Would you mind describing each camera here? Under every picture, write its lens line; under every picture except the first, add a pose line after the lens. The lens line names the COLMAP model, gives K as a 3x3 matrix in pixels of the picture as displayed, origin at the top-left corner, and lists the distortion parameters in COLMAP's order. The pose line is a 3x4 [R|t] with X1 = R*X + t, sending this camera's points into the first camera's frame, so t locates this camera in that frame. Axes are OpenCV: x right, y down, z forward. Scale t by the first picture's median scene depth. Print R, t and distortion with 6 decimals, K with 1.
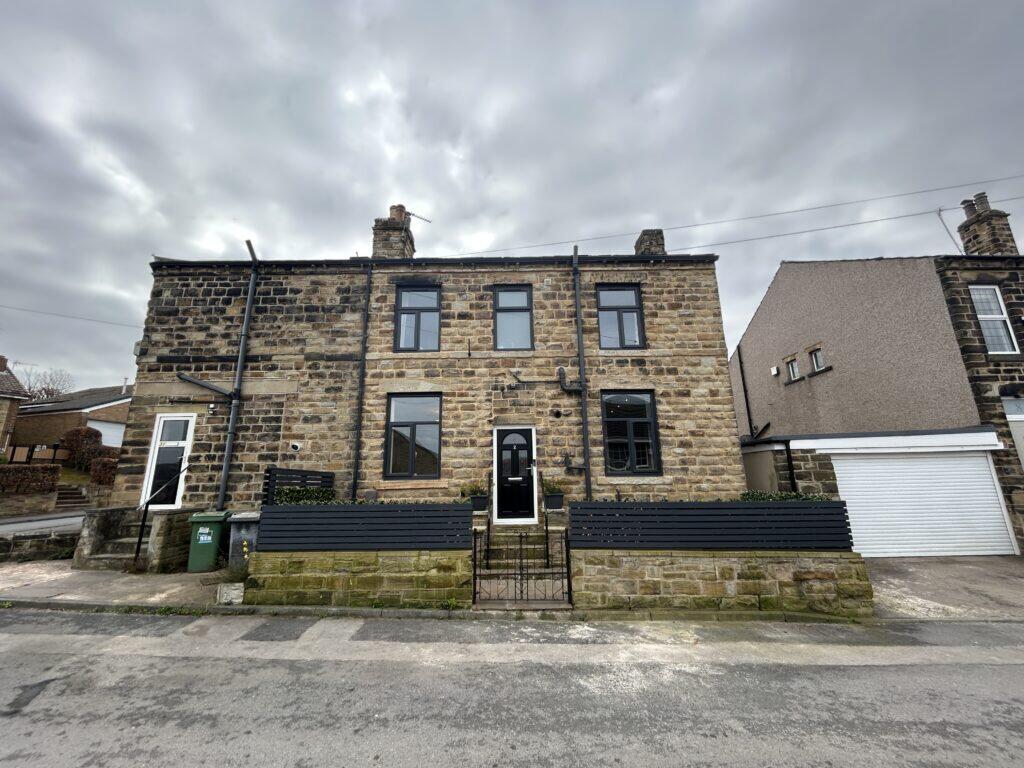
lens RADIAL K [[415.5, 0, 512.0], [0, 415.5, 384.0], [0, 0, 1]] dist [-0.002893, 0.000758]
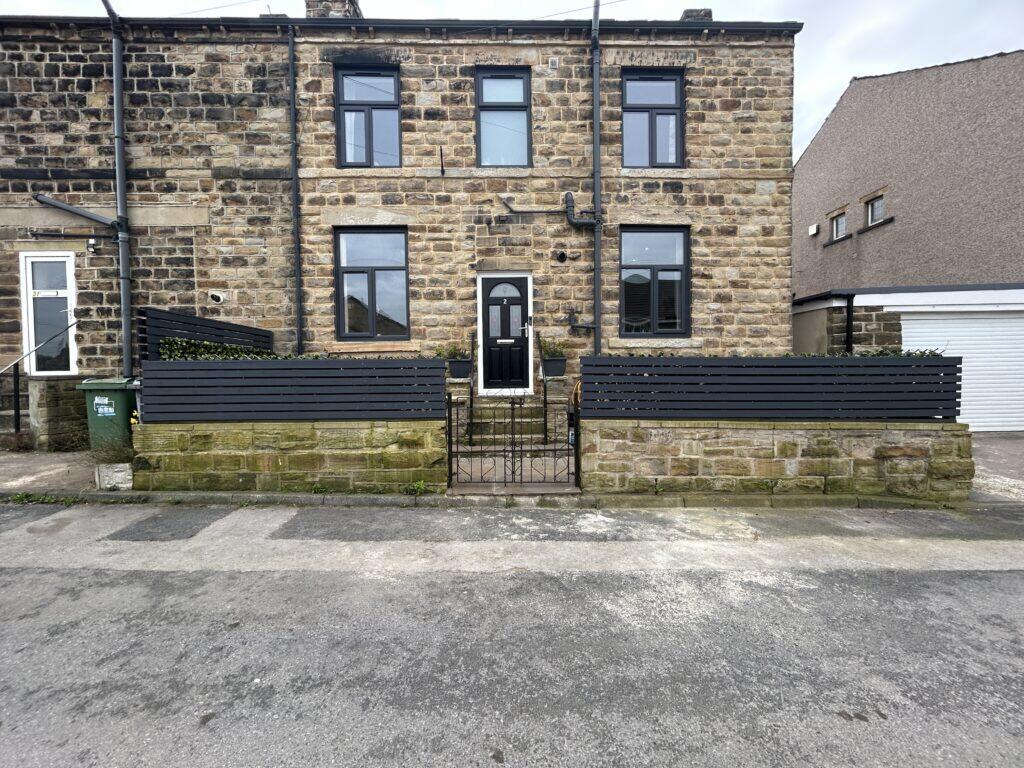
lens RADIAL K [[415.5, 0, 512.0], [0, 415.5, 384.0], [0, 0, 1]] dist [-0.002893, 0.000758]
pose [[0.999764, 0.001185, 0.021695, 0.002738], [-0.006817, 0.965202, 0.261418, 0.099792], [-0.020630, -0.261505, 0.964982, 0.212102]]
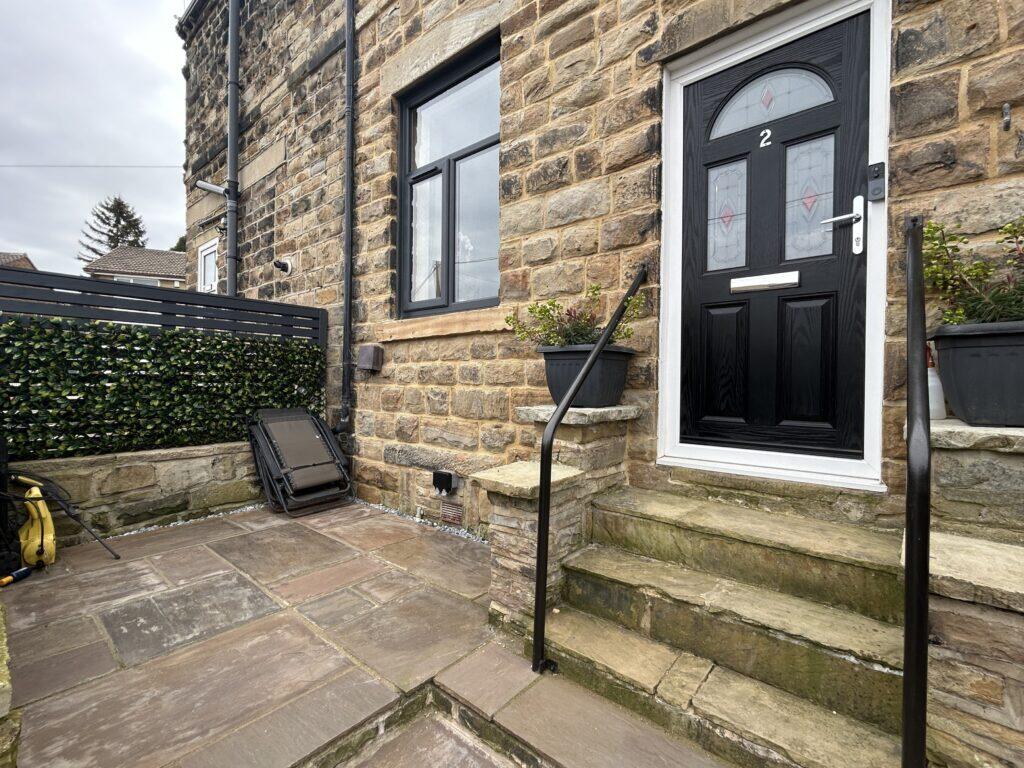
lens RADIAL K [[464.2, 0, 512.0], [0, 464.2, 384.0], [0, 0, 1]] dist [-0.002104, 0.000018]
pose [[0.754431, 0.027893, -0.655786, 0.069291], [0.129523, 0.973125, 0.190397, 0.216585], [0.643473, -0.228580, 0.730543, 0.717183]]
